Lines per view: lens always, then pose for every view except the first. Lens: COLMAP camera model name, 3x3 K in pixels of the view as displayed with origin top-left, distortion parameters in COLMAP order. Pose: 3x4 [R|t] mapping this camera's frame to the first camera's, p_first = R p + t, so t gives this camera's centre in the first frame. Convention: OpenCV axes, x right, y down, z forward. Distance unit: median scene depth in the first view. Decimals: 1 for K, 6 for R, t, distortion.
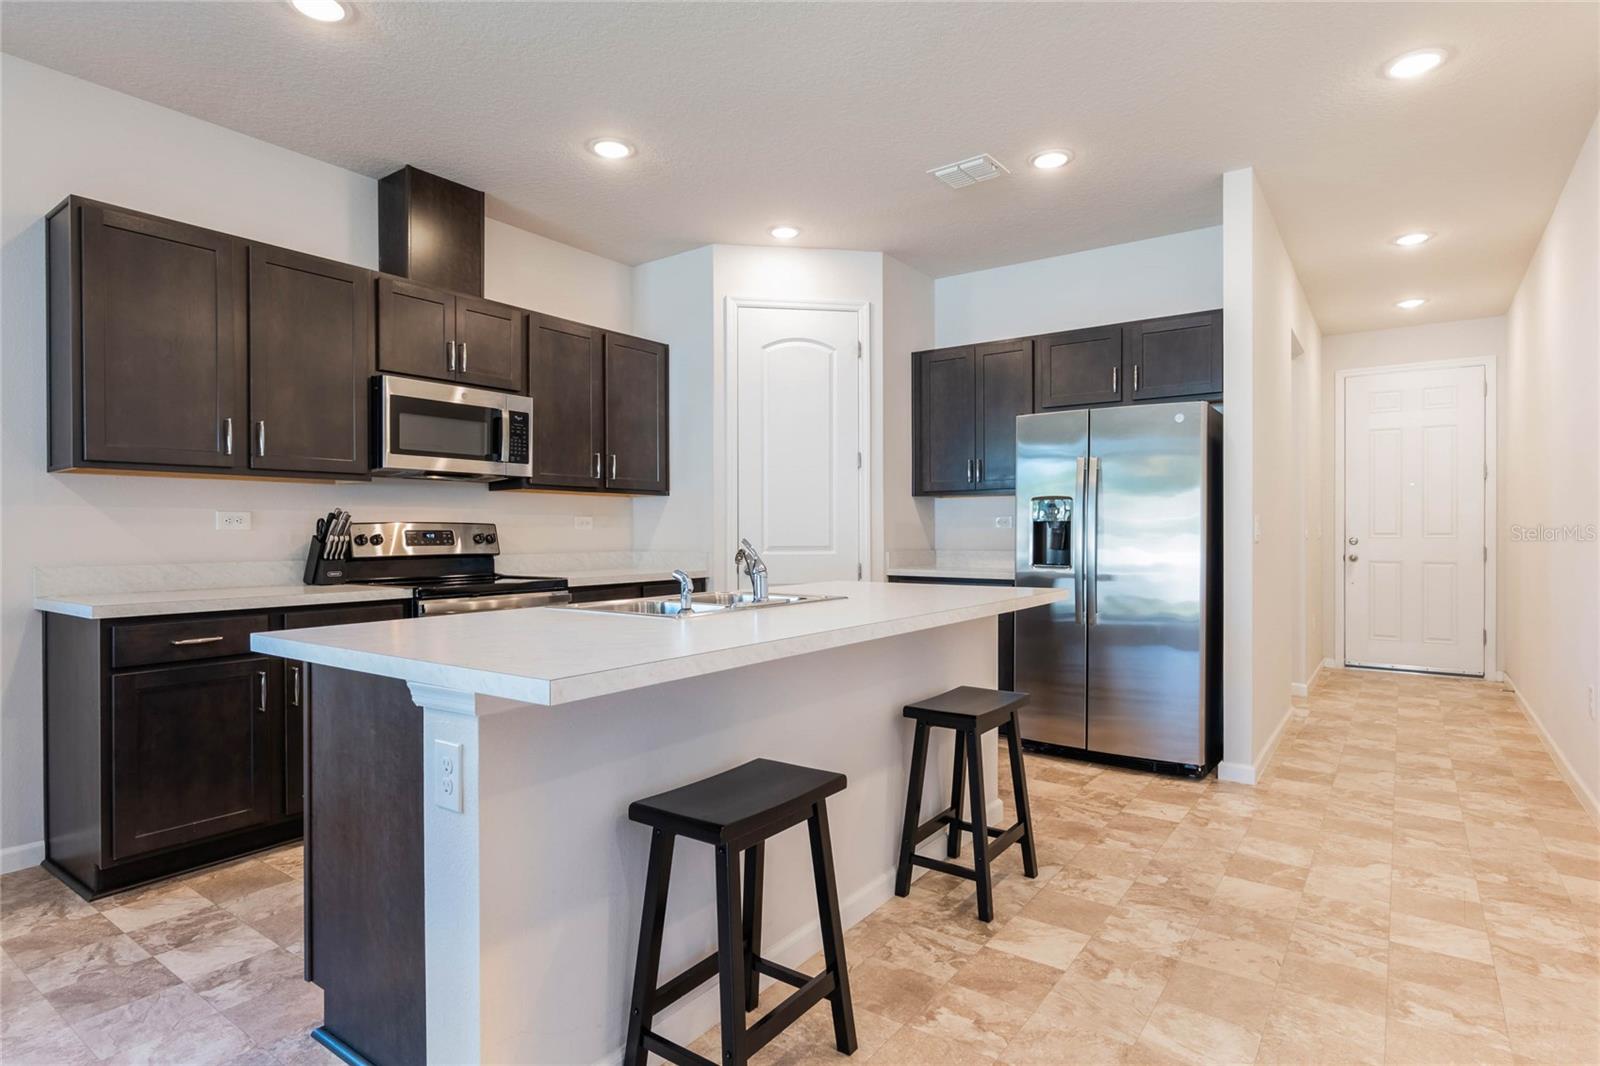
lens RADIAL K [[805.7, 0, 795.4], [0, 805.7, 535.8], [0, 0, 1]] dist [0.002054, 0.000952]
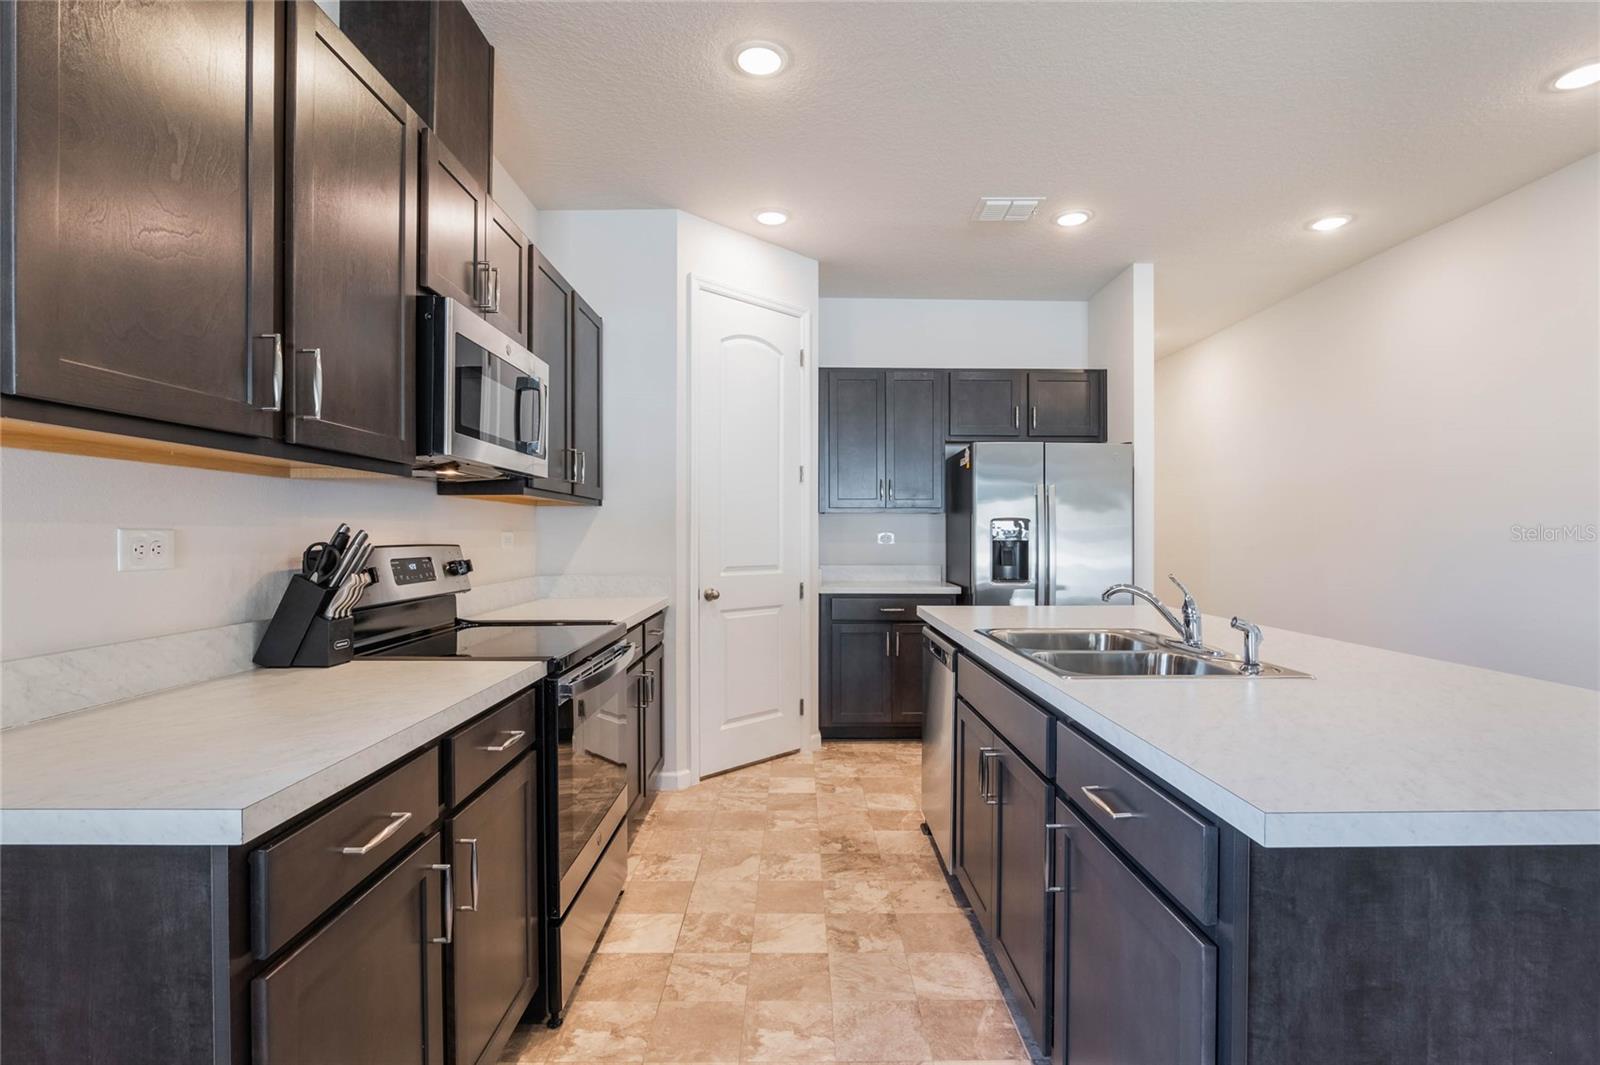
lens RADIAL K [[759.6, 0, 780.4], [0, 759.6, 527.5], [0, 0, 1]] dist [-0.000484, 0.000310]
pose [[0.813206, 0.011999, 0.581852, -0.337180], [-0.001819, 0.999835, -0.018076, -0.012142], [-0.581972, 0.013641, 0.813094, 0.216096]]
